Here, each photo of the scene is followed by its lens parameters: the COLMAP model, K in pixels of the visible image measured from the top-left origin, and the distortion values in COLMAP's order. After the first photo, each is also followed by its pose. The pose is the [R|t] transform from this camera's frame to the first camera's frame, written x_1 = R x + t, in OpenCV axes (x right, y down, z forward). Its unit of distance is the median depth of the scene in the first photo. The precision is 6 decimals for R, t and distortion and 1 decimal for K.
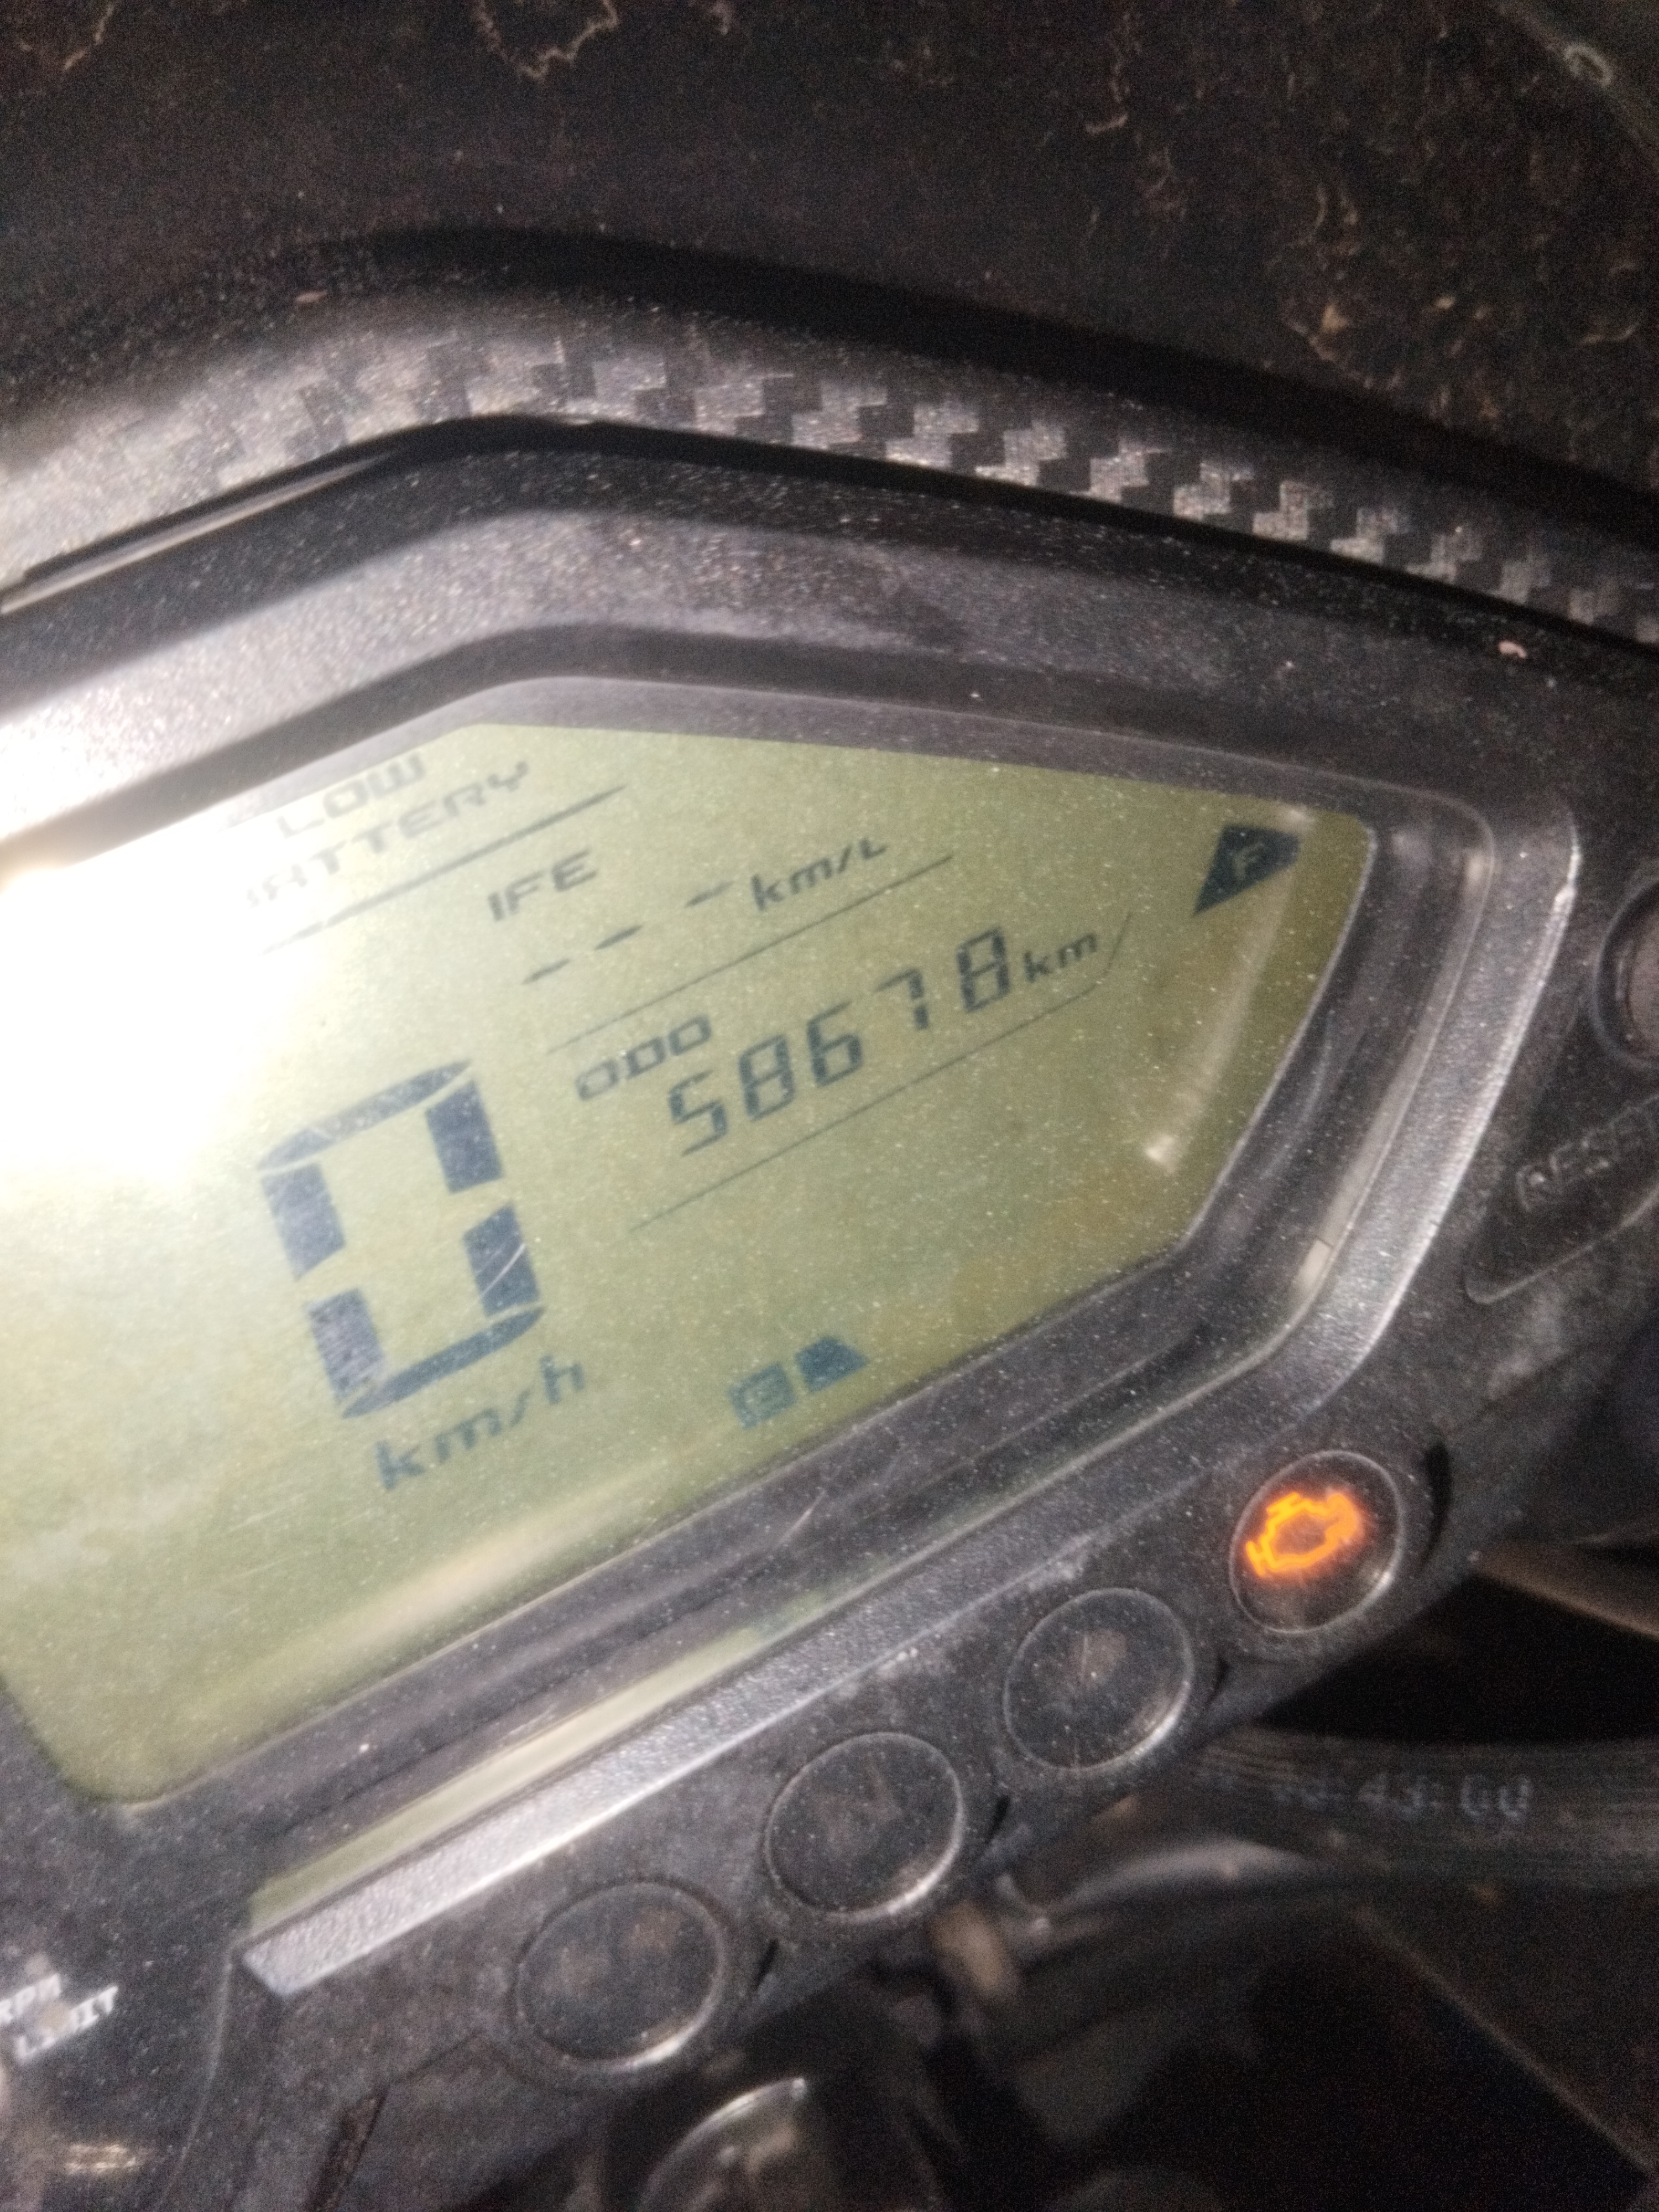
lens RADIAL K [[1925.0, 0, 831.7], [0, 1925.0, 1114.0], [0, 0, 1]] dist [0.043906, -0.152035]
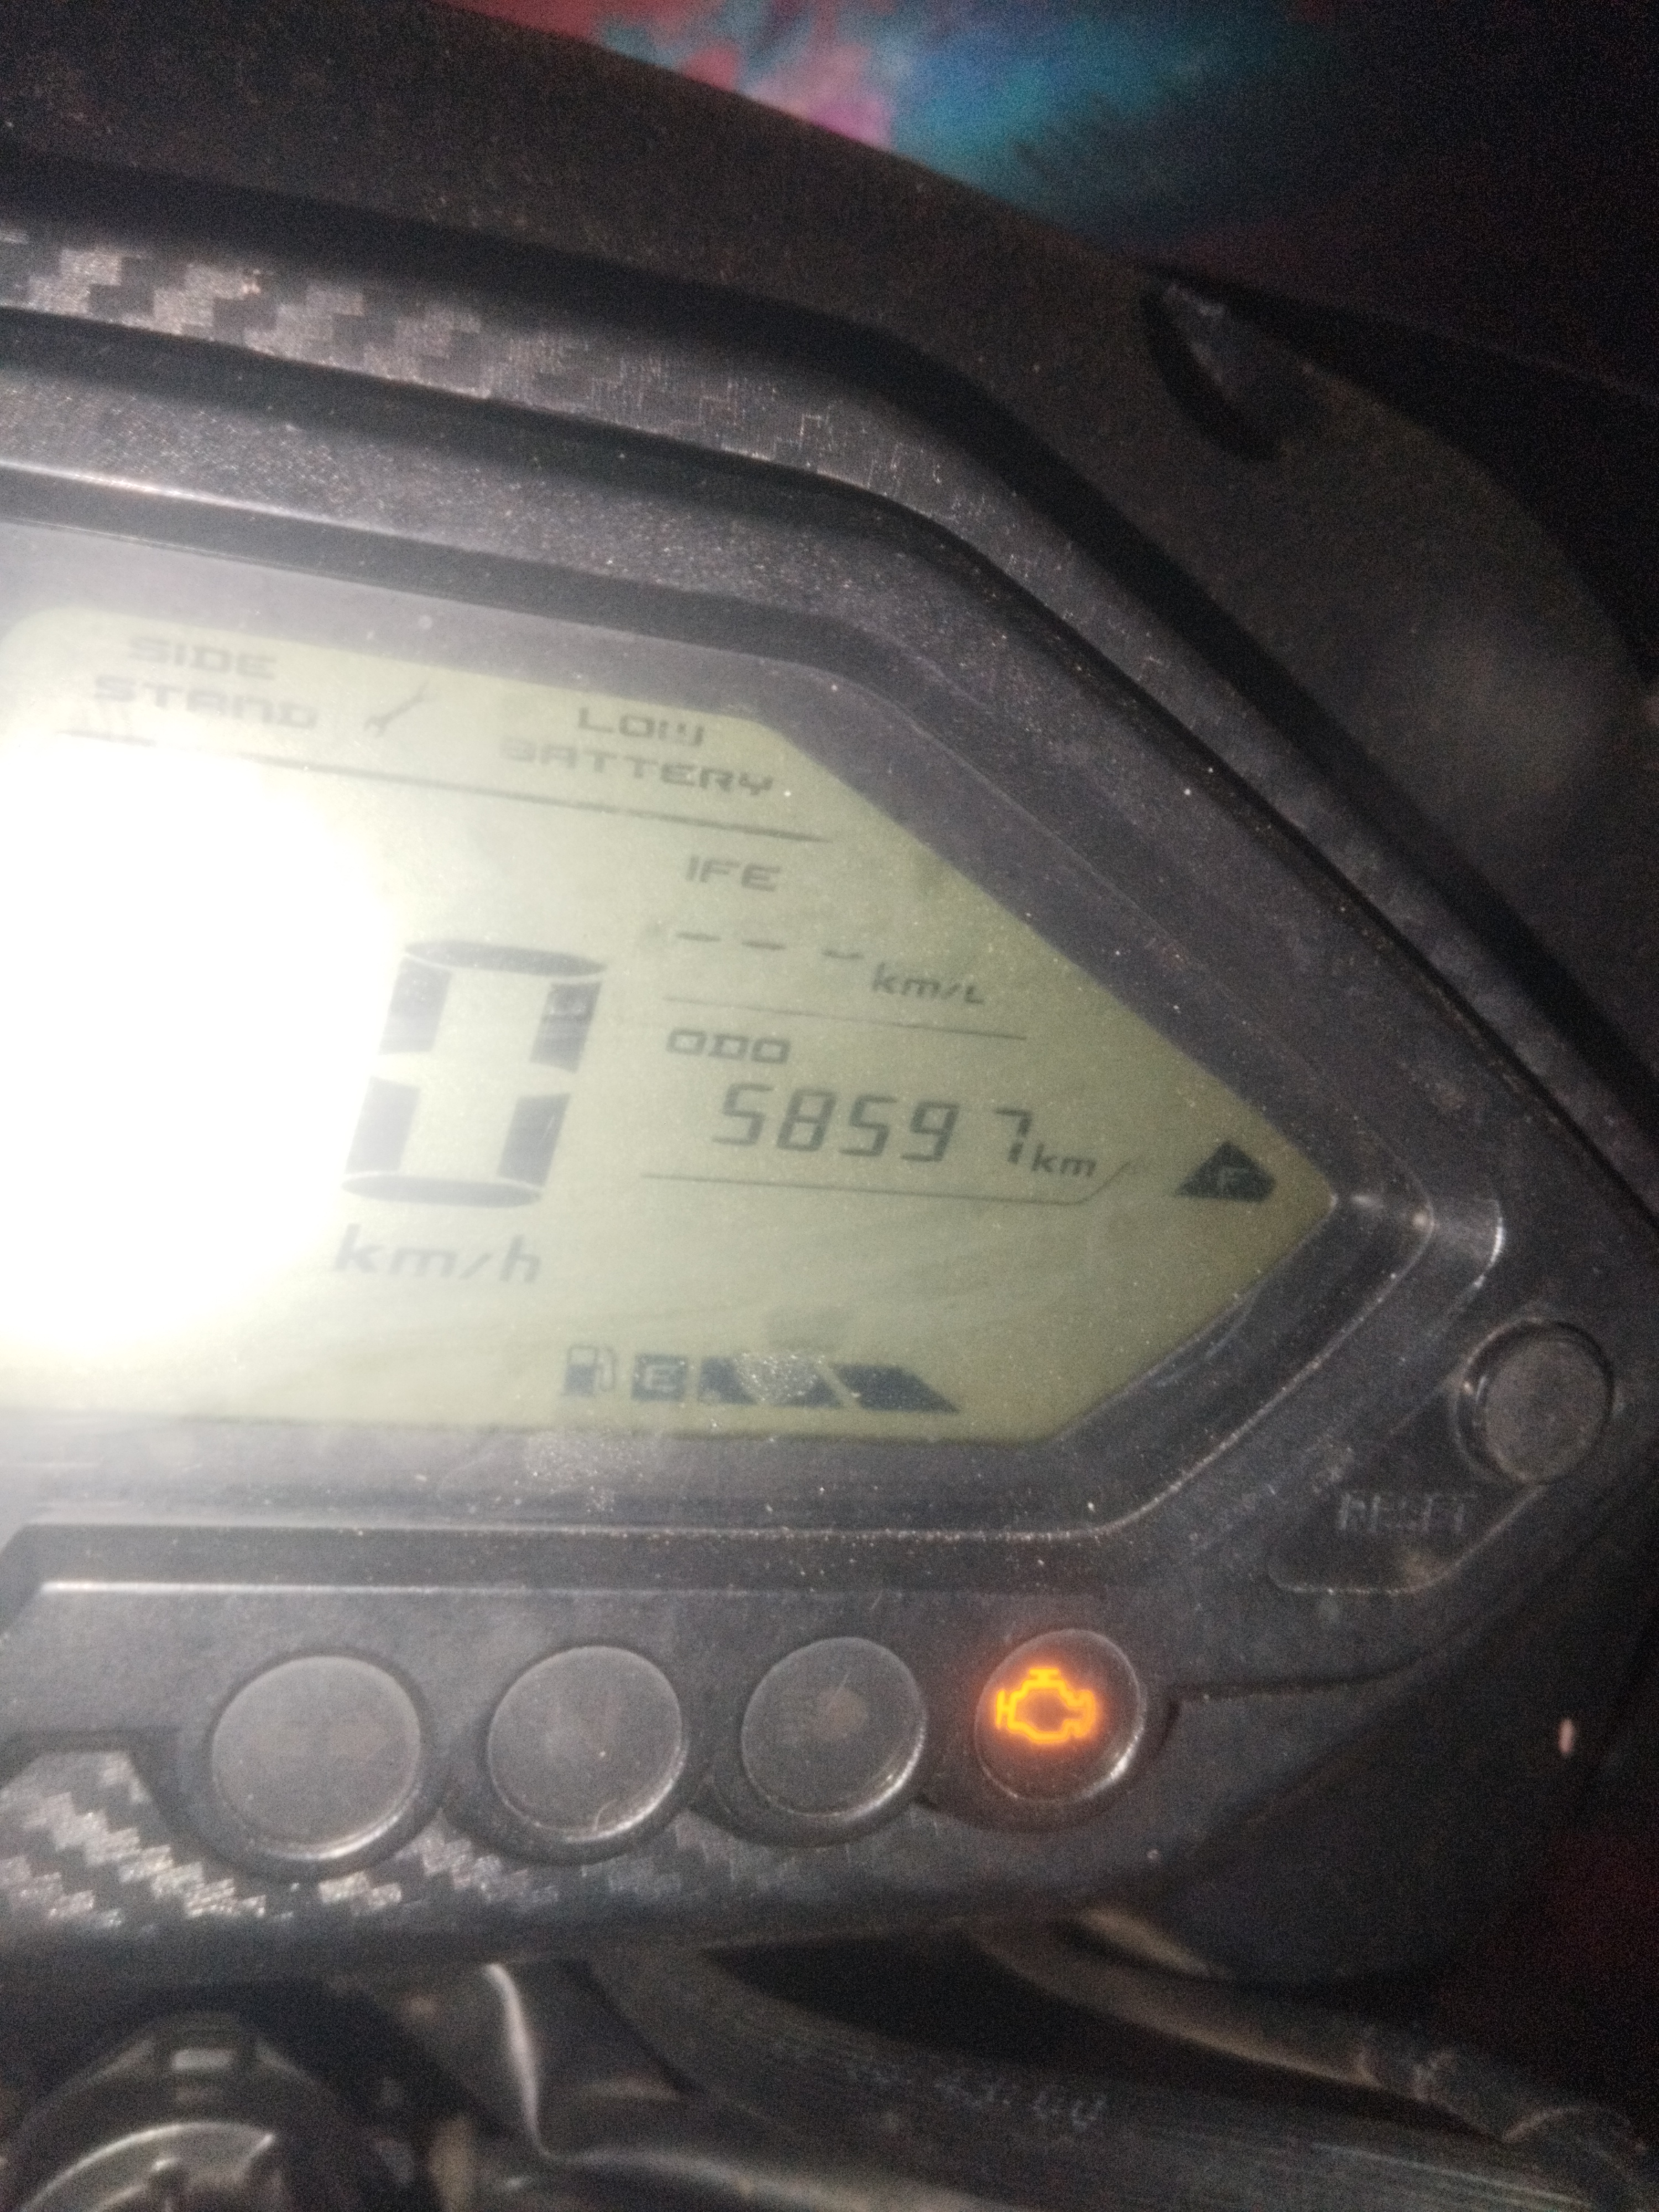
lens RADIAL K [[1907.2, 0, 806.9], [0, 1907.2, 1110.5], [0, 0, 1]] dist [0.029769, -0.102777]
pose [[0.879490, 0.475759, 0.012268, -0.051736], [-0.451705, 0.842586, -0.293276, 0.321260], [-0.149865, 0.252392, 0.955949, -0.103513]]
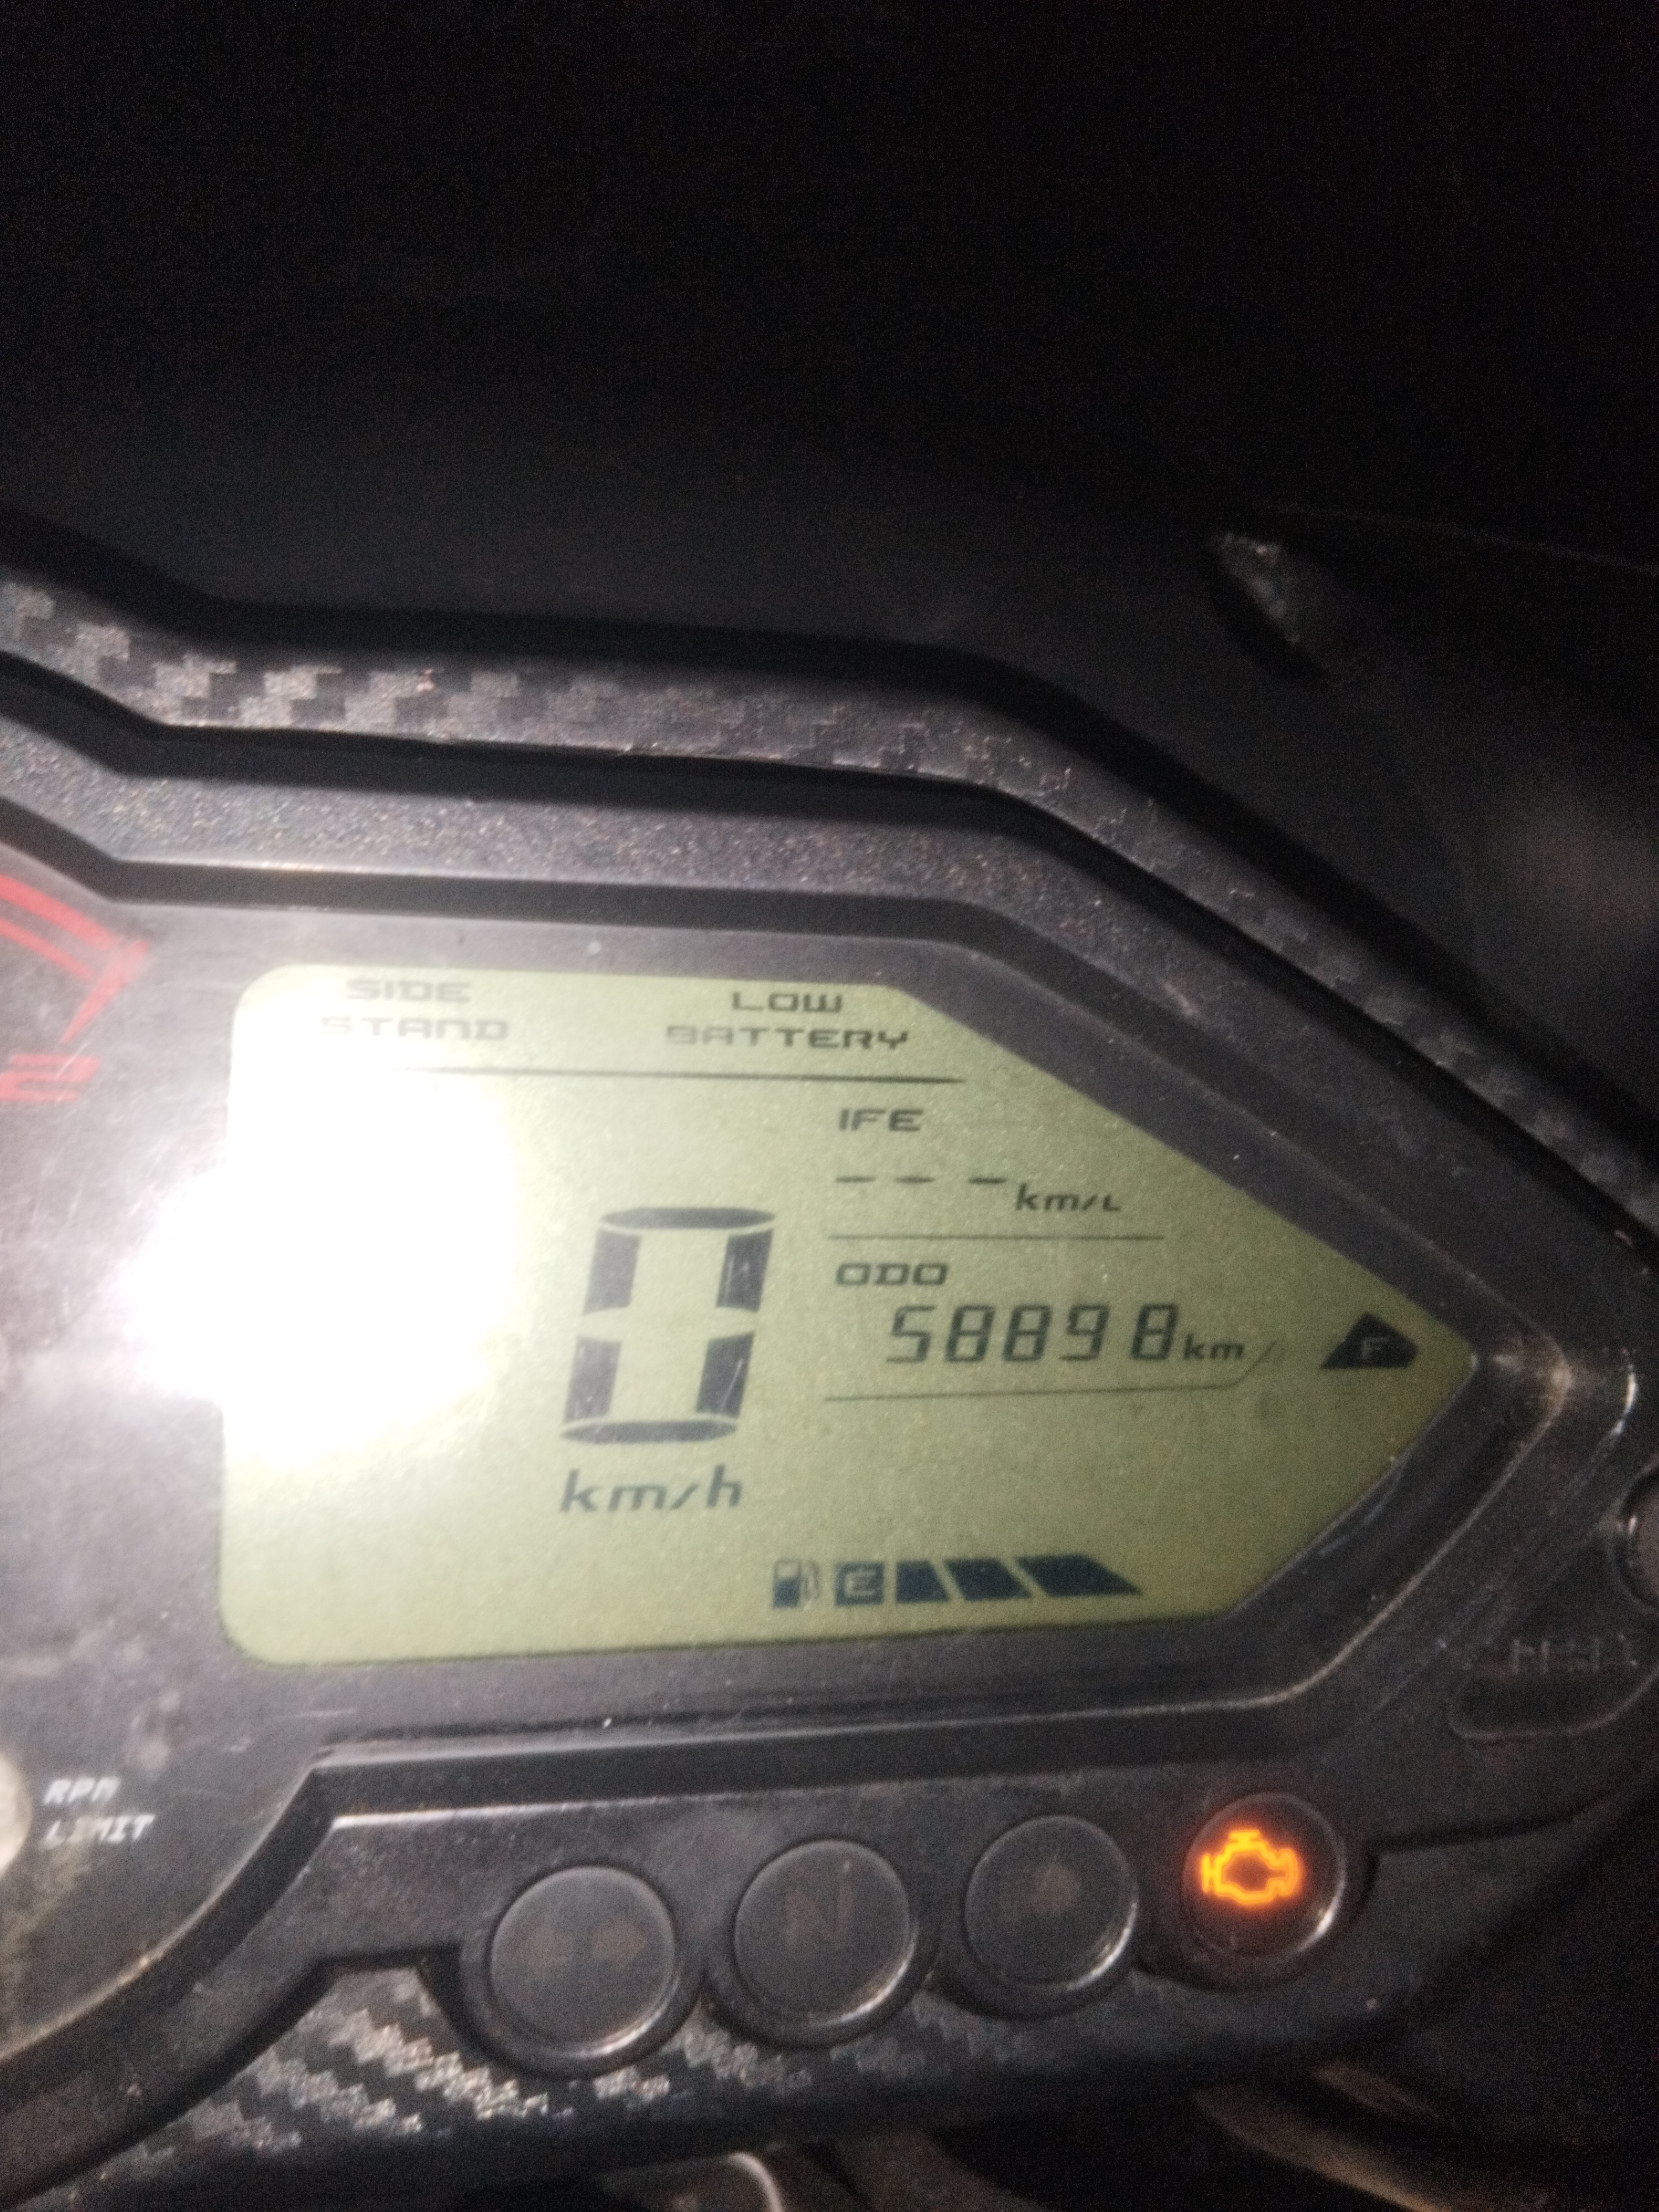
lens RADIAL K [[1925.0, 0, 824.9], [0, 1925.0, 1099.9], [0, 0, 1]] dist [0.043906, -0.152035]
pose [[0.918523, 0.381971, -0.102051, -0.052087], [-0.393281, 0.856226, -0.334974, 0.320940], [-0.040572, 0.347816, 0.936685, -0.249486]]
